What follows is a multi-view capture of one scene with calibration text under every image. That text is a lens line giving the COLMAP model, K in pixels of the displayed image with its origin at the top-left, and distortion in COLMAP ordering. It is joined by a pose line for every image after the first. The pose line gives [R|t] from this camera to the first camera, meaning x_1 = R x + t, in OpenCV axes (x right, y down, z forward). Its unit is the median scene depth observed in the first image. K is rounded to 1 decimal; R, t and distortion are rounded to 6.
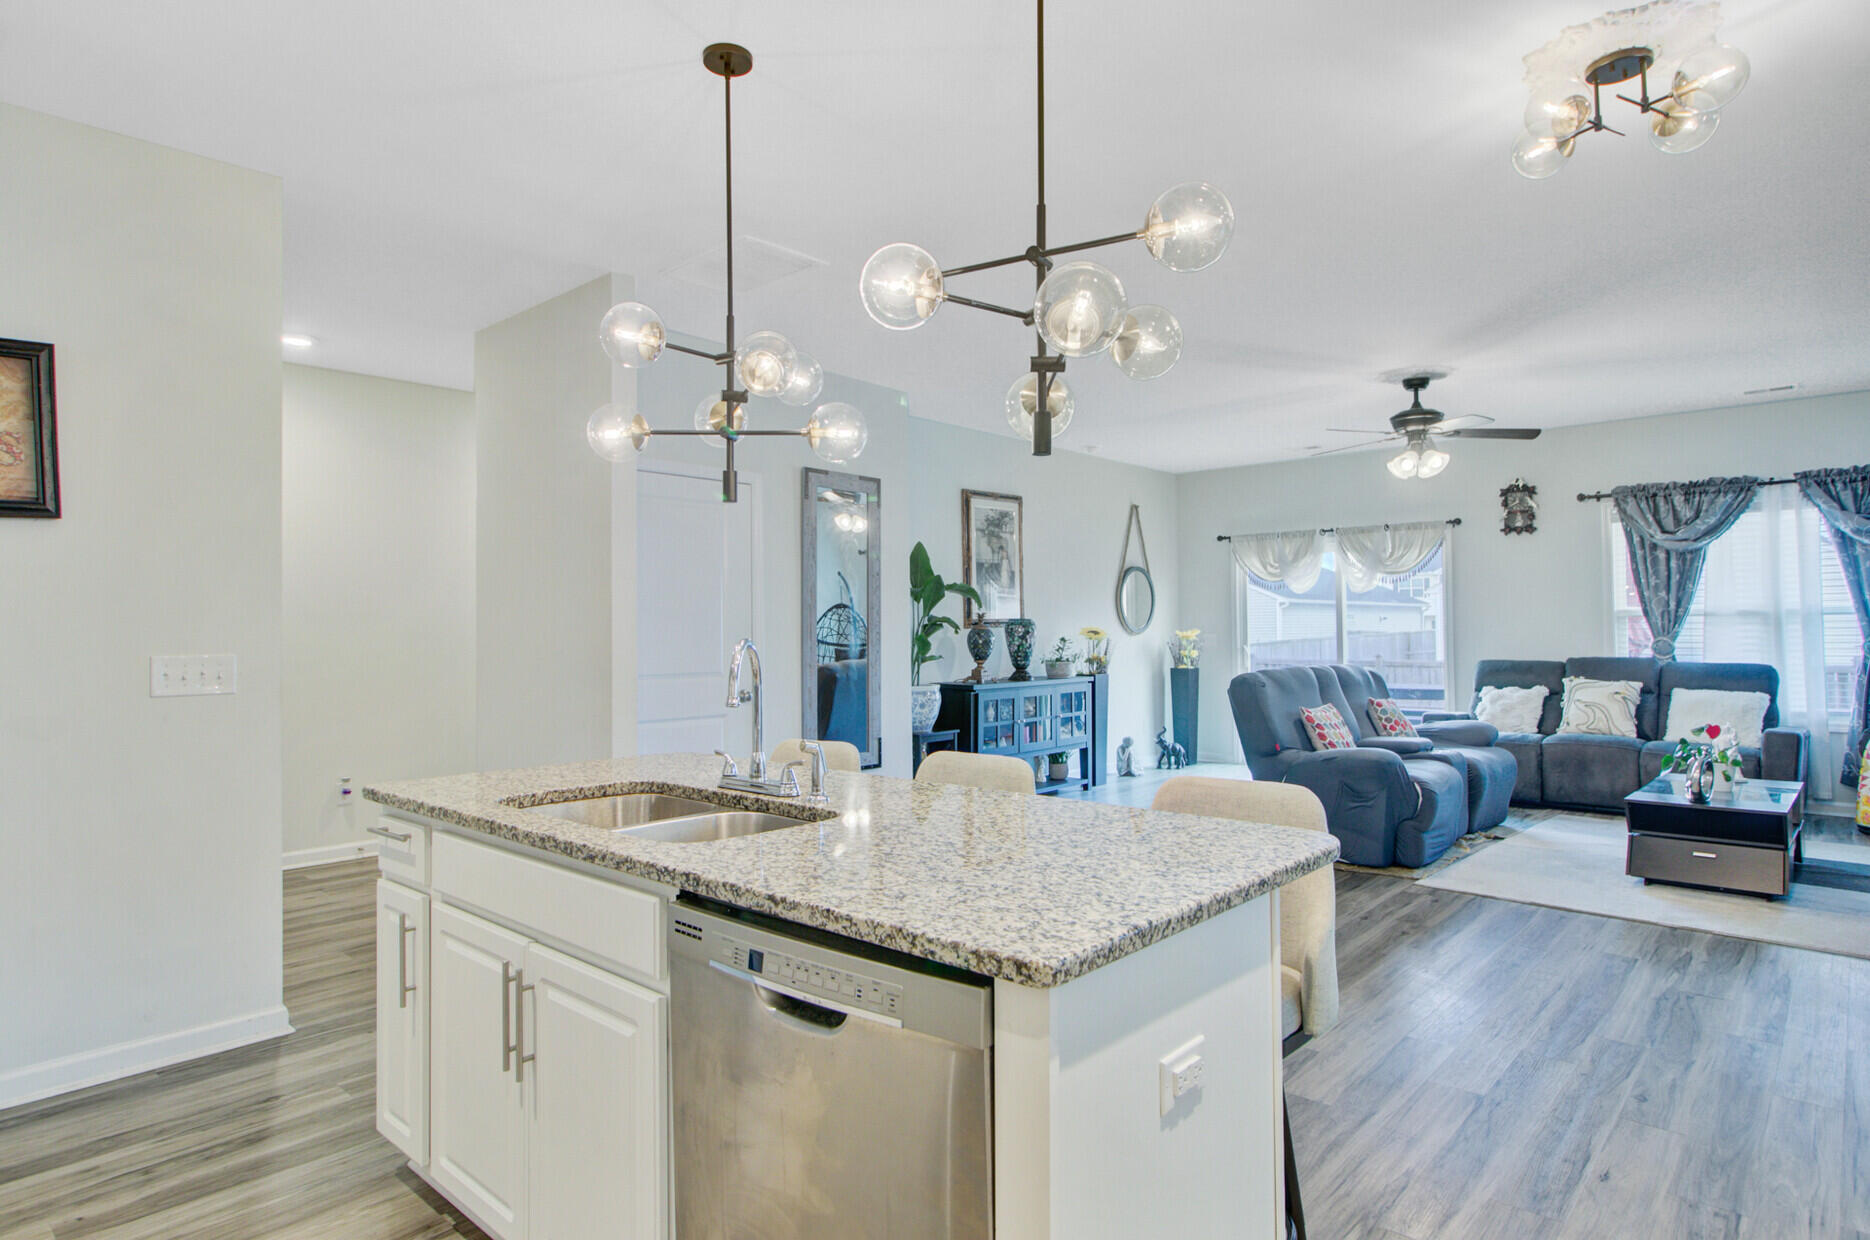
lens RADIAL K [[1040.9, 0, 919.7], [0, 1040.9, 621.7], [0, 0, 1]] dist [0.000762, 0.001678]
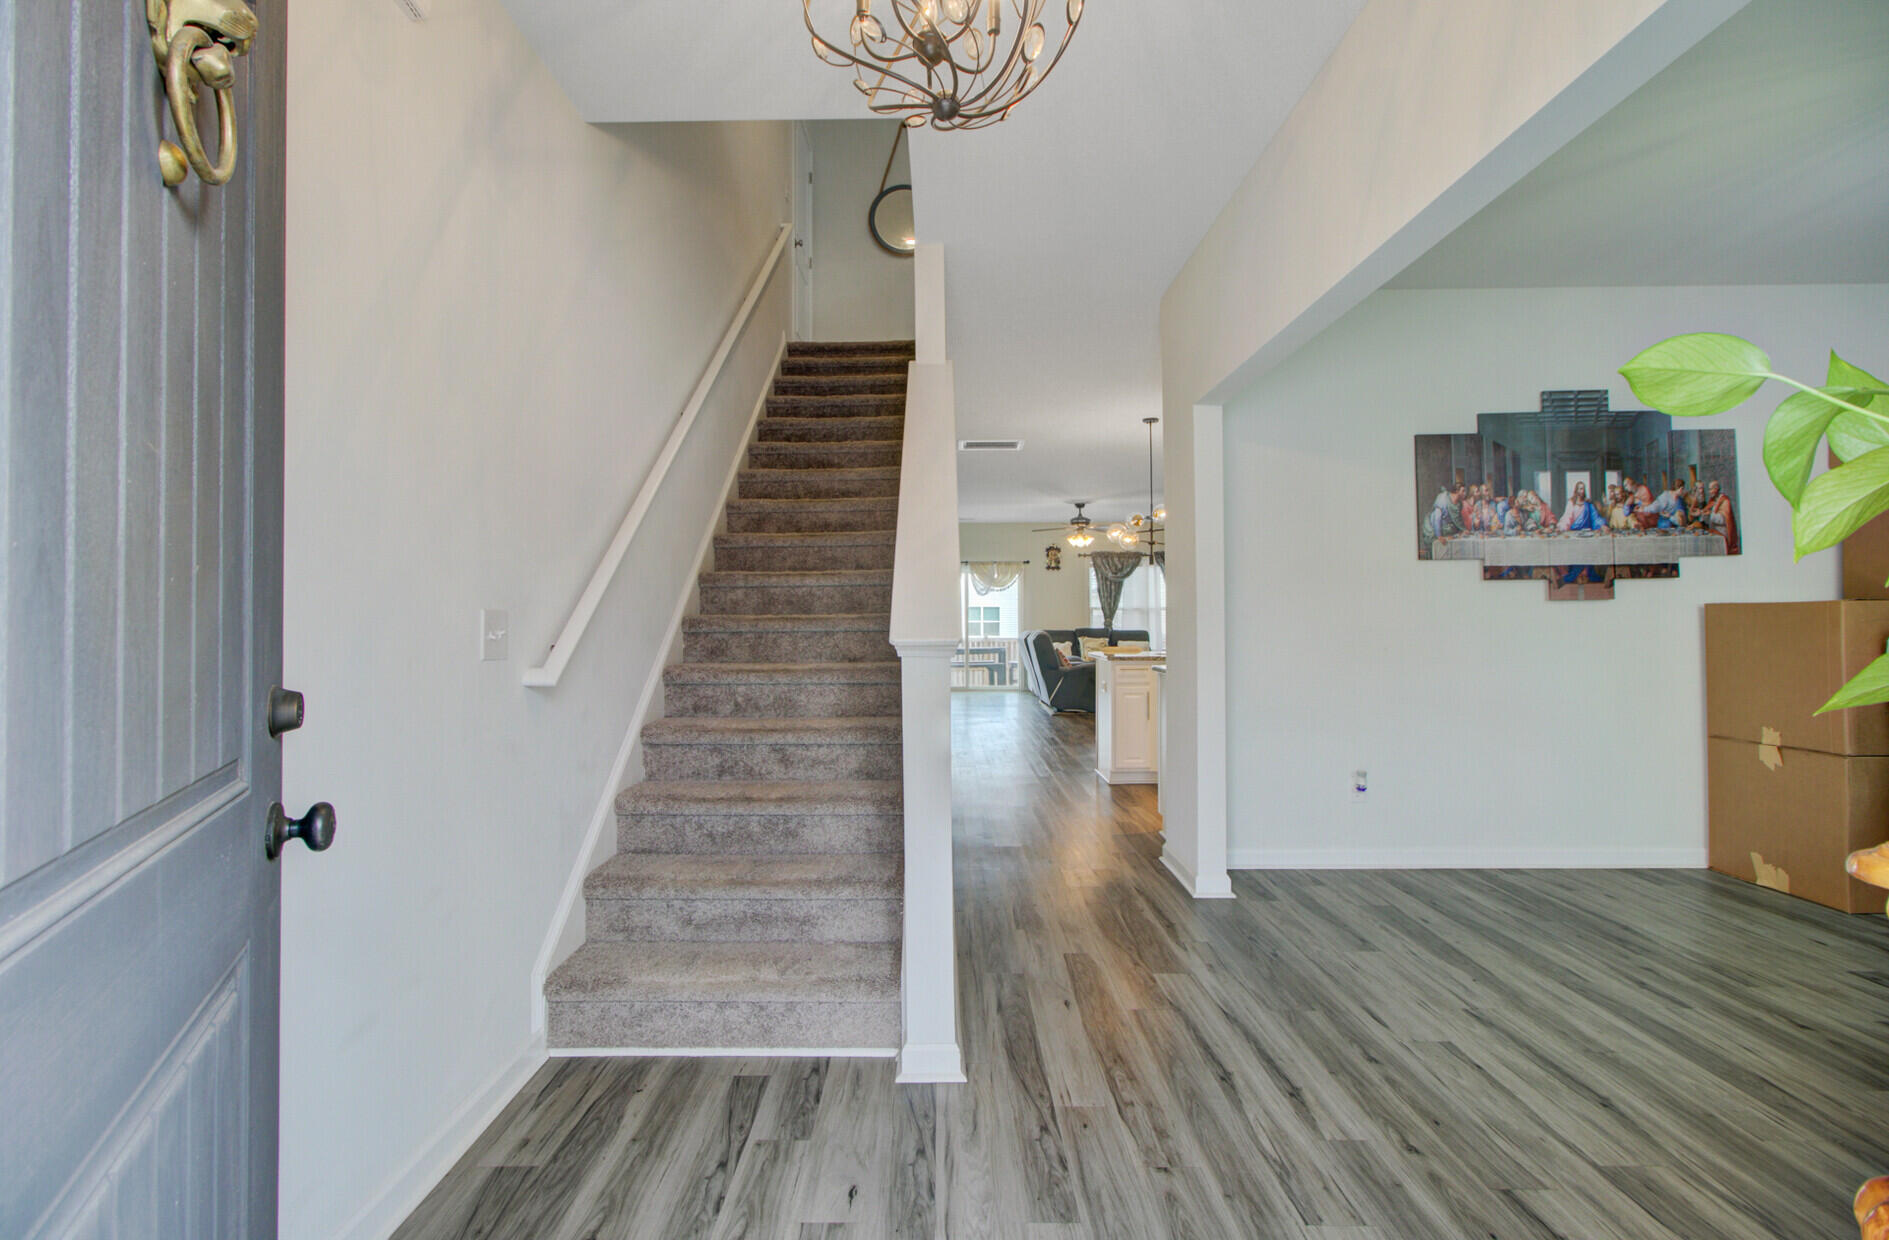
lens RADIAL K [[864.2, 0, 940.1], [0, 864.2, 595.5], [0, 0, 1]] dist [-0.003219, -0.000405]
pose [[0.741028, 0.023137, 0.671075, -0.846159], [-0.006940, 0.999617, -0.026802, 0.017428], [-0.671438, 0.015204, 0.740904, -0.162634]]
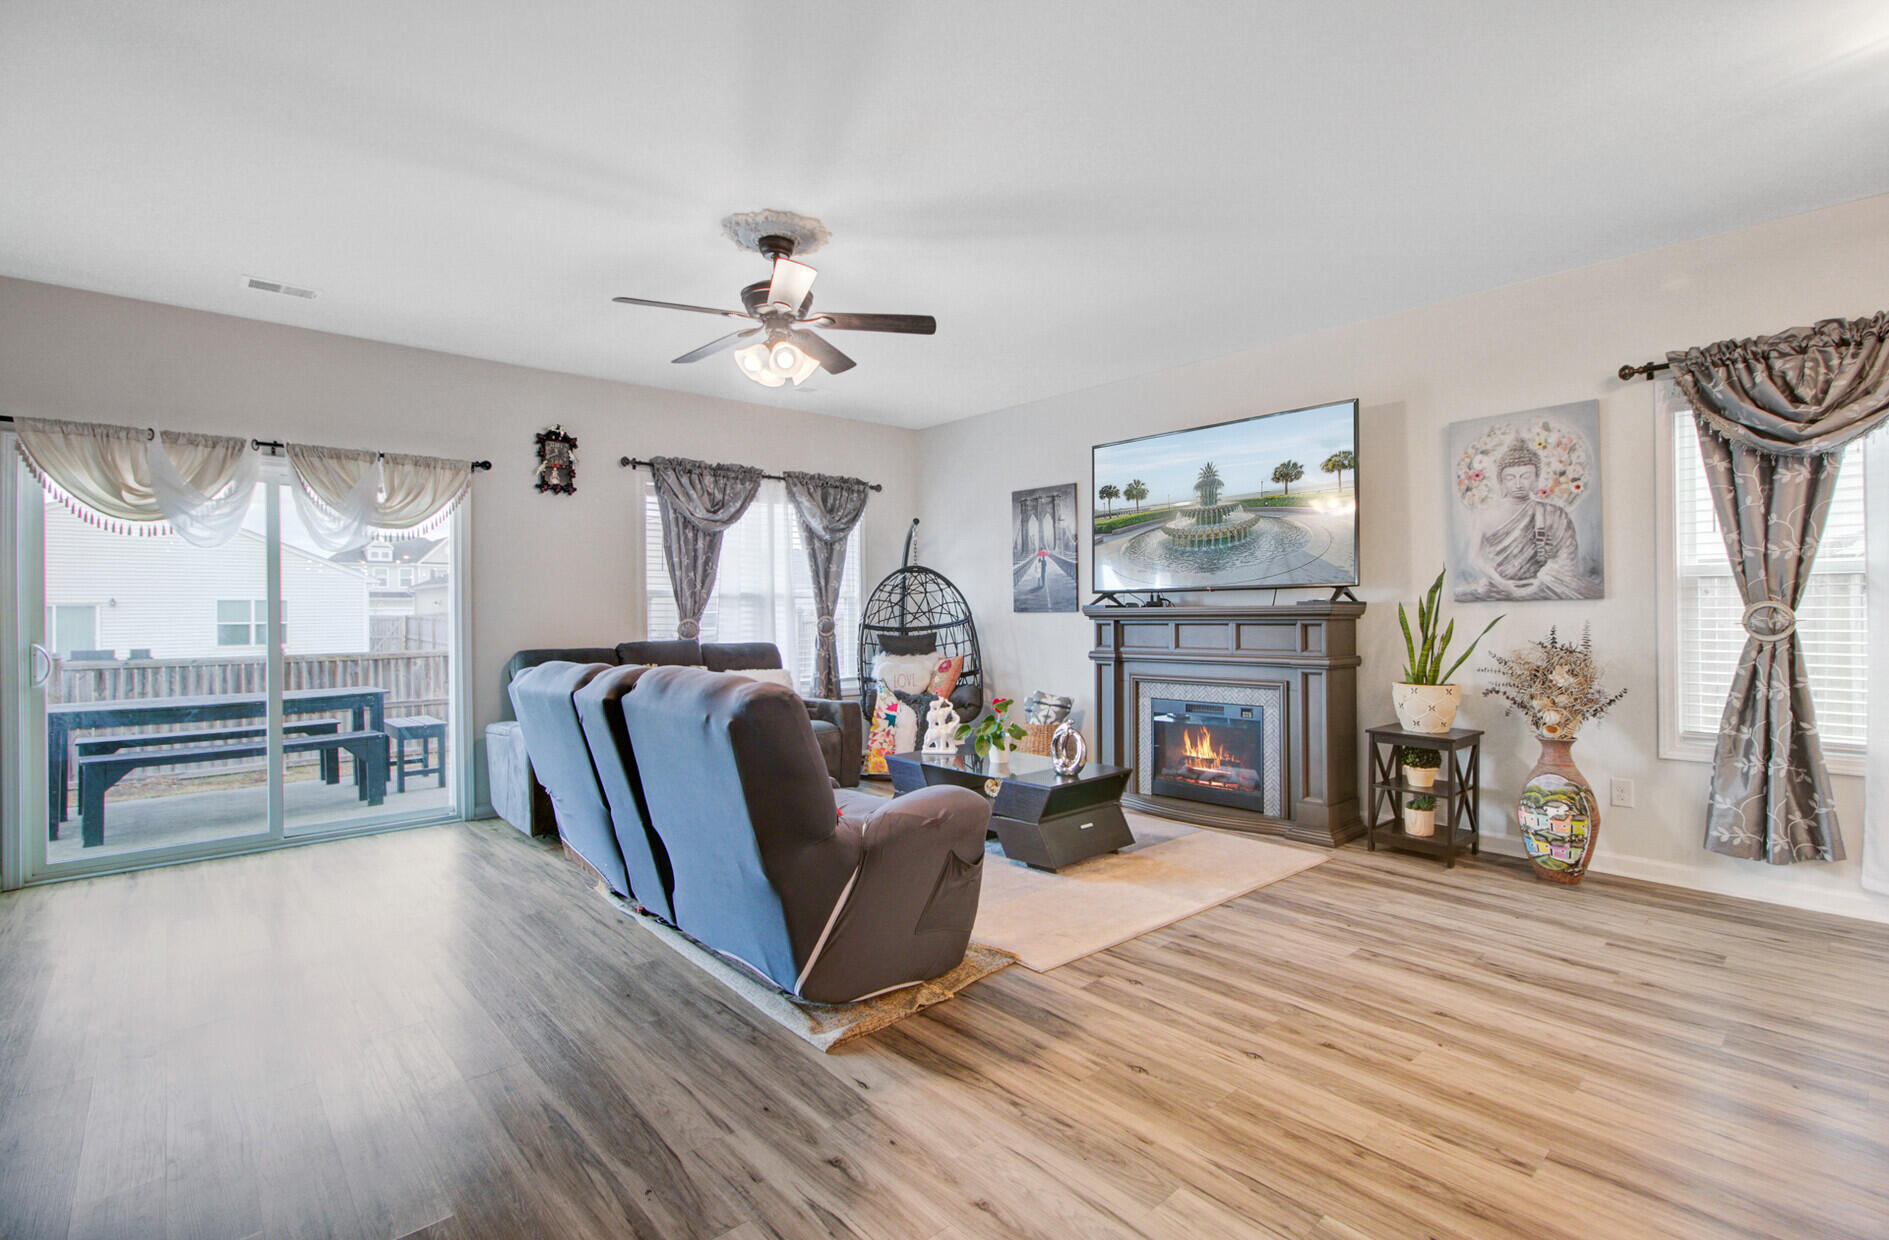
lens RADIAL K [[864.2, 0, 927.3], [0, 864.2, 606.1], [0, 0, 1]] dist [-0.003219, -0.000405]
pose [[0.106838, 0.012776, 0.994194, -0.066932], [0.002020, 0.999913, -0.013066, 0.014248], [-0.994274, 0.003404, 0.106803, 0.698826]]
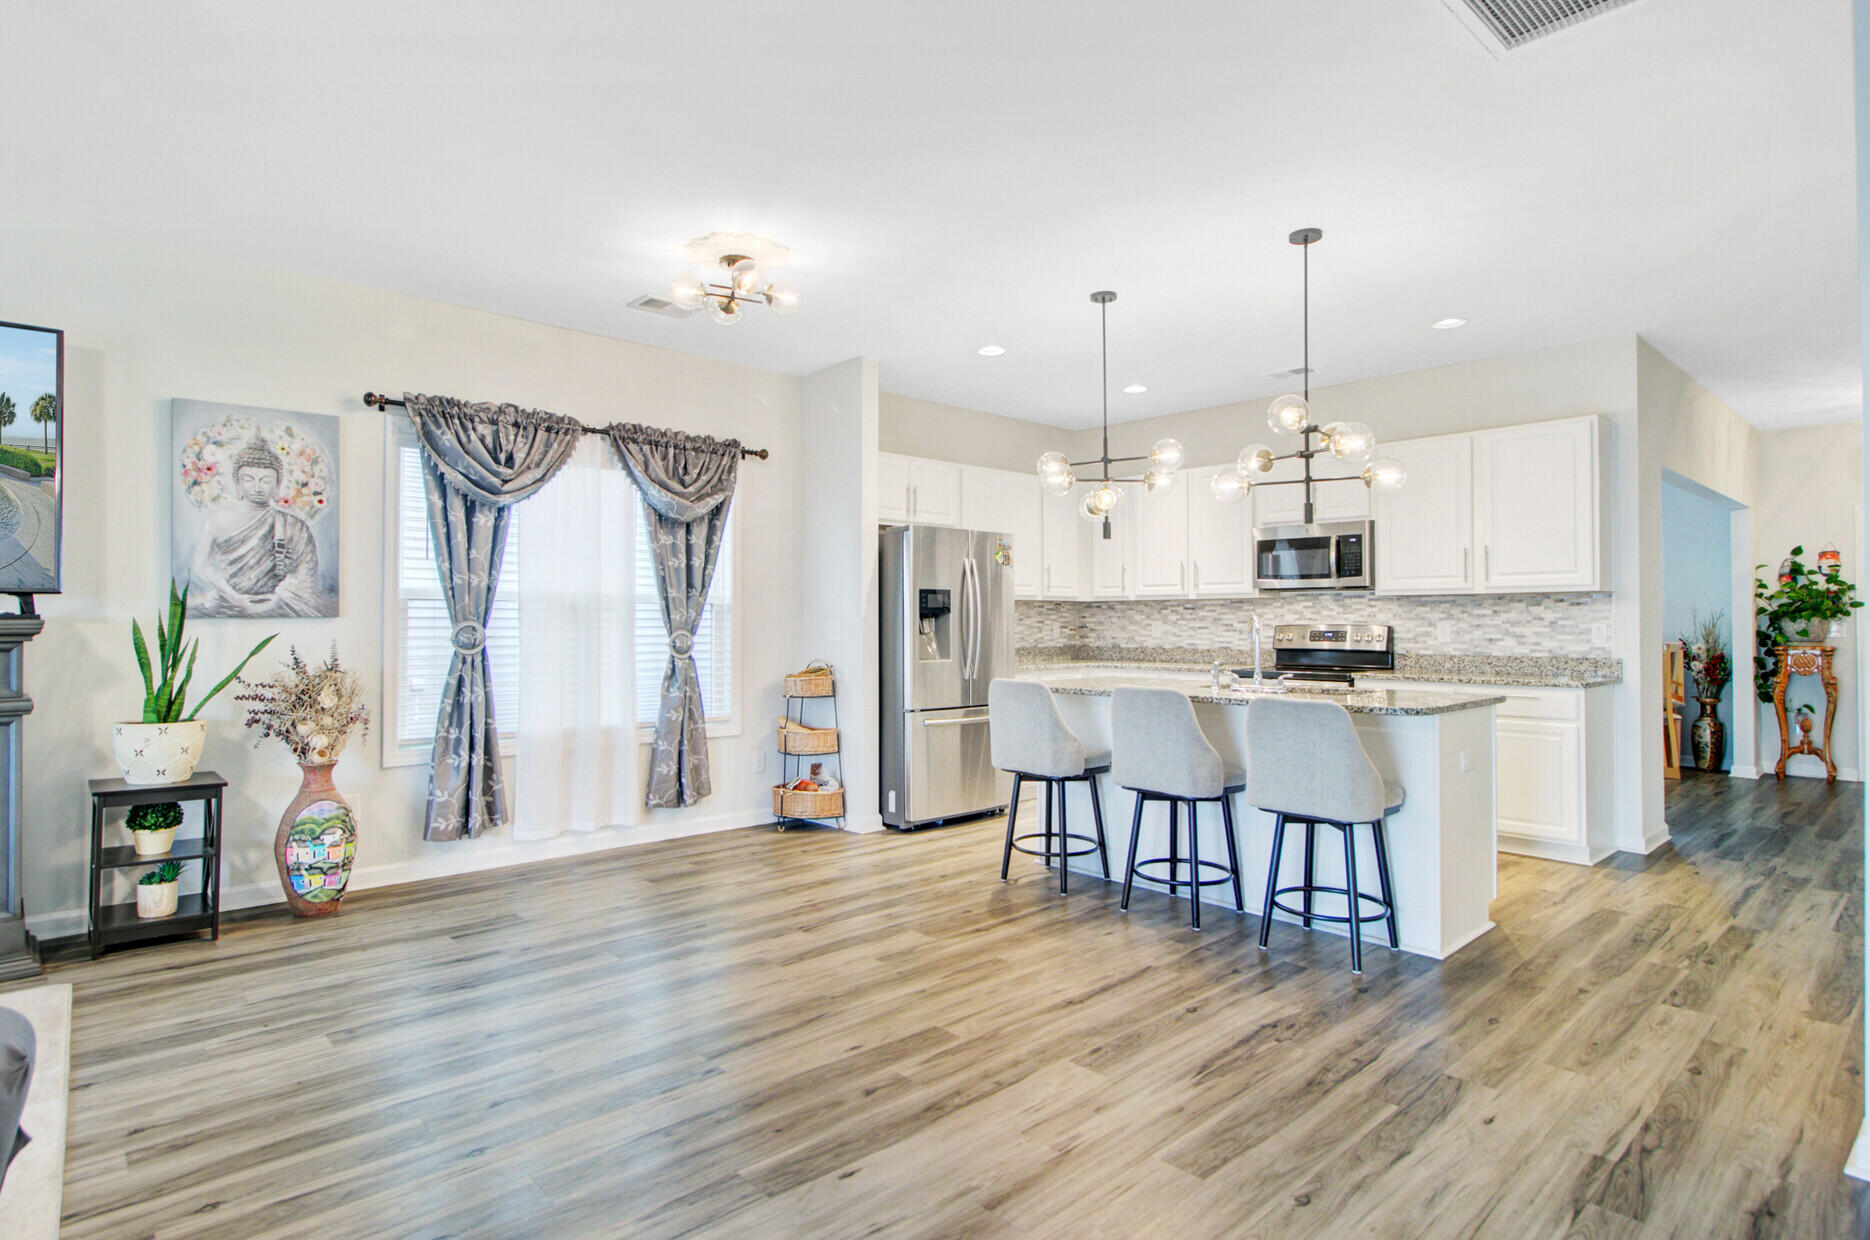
lens RADIAL K [[984.2, 0, 919.1], [0, 984.2, 606.3], [0, 0, 1]] dist [0.010194, -0.003058]
pose [[-0.995979, 0.008476, 0.089185, 0.094704], [0.006590, 0.999749, -0.021422, 0.012315], [-0.089344, -0.020748, -0.995785, 0.911182]]
